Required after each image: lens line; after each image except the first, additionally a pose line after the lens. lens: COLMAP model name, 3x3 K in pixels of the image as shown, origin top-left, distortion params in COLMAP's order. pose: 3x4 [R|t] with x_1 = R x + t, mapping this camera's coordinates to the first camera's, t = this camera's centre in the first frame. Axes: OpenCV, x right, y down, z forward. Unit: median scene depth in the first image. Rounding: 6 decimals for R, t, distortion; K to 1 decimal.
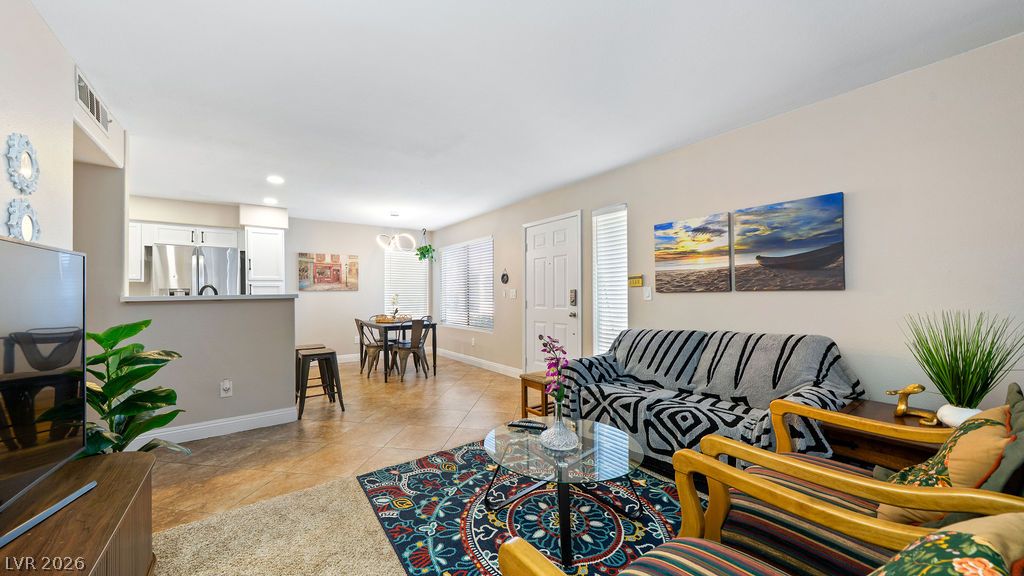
lens RADIAL K [[356.5, 0, 502.0], [0, 356.5, 291.9], [0, 0, 1]] dist [-0.005600, -0.000031]
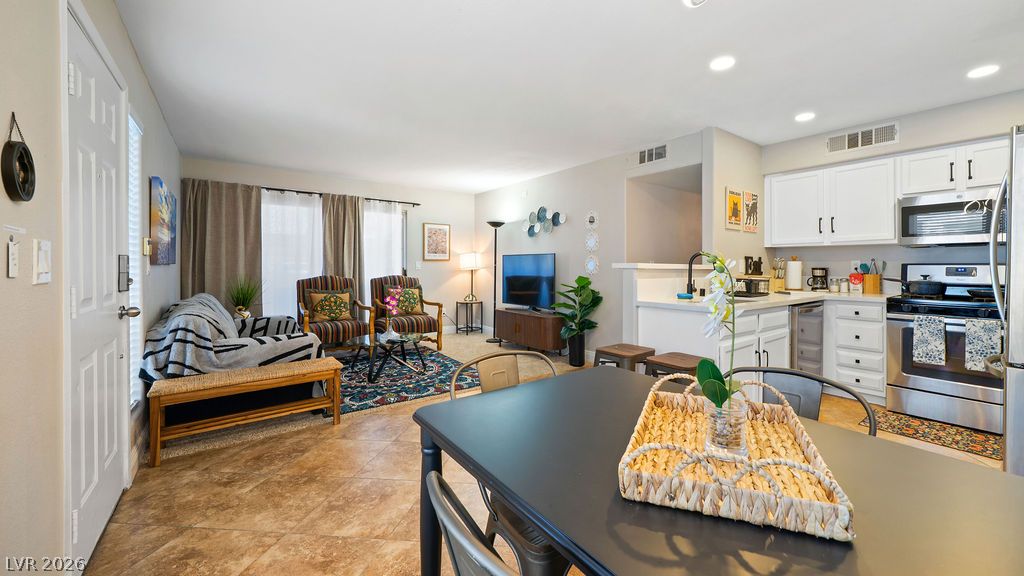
lens RADIAL K [[404.6, 0, 559.7], [0, 404.6, 266.2], [0, 0, 1]] dist [-0.001093, -0.000132]
pose [[-0.998263, 0.006215, -0.058593, -0.515024], [0.006534, 0.999965, -0.005262, 0.019189], [0.058558, -0.005636, -0.998268, 2.549289]]
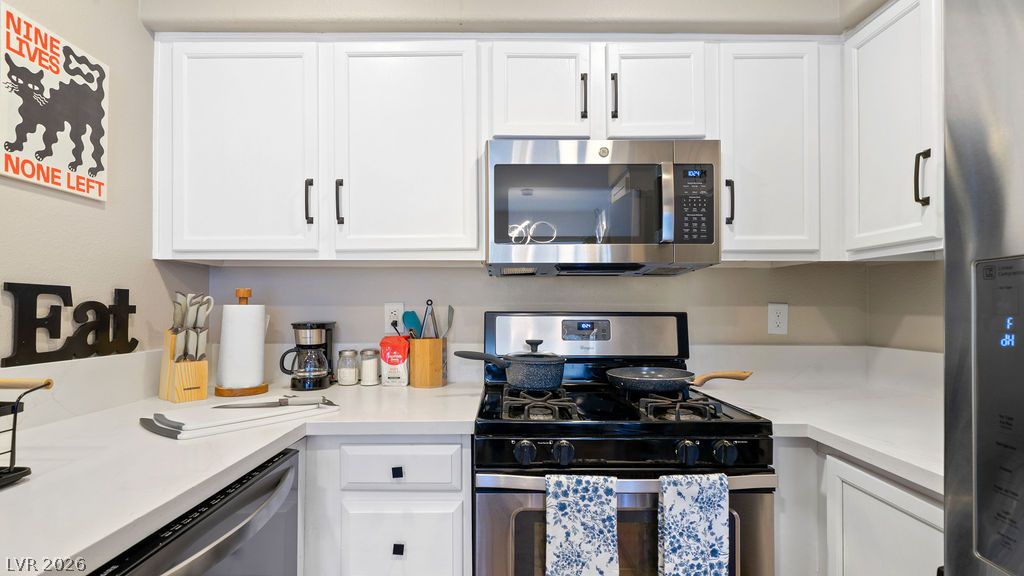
lens RADIAL K [[494.9, 0, 513.9], [0, 494.9, 302.1], [0, 0, 1]] dist [0.003303, 0.000433]
pose [[-0.596729, -0.004017, -0.802433, -1.267159], [0.009418, 0.999884, -0.012008, 0.004458], [0.802388, -0.014723, -0.596622, 1.634990]]
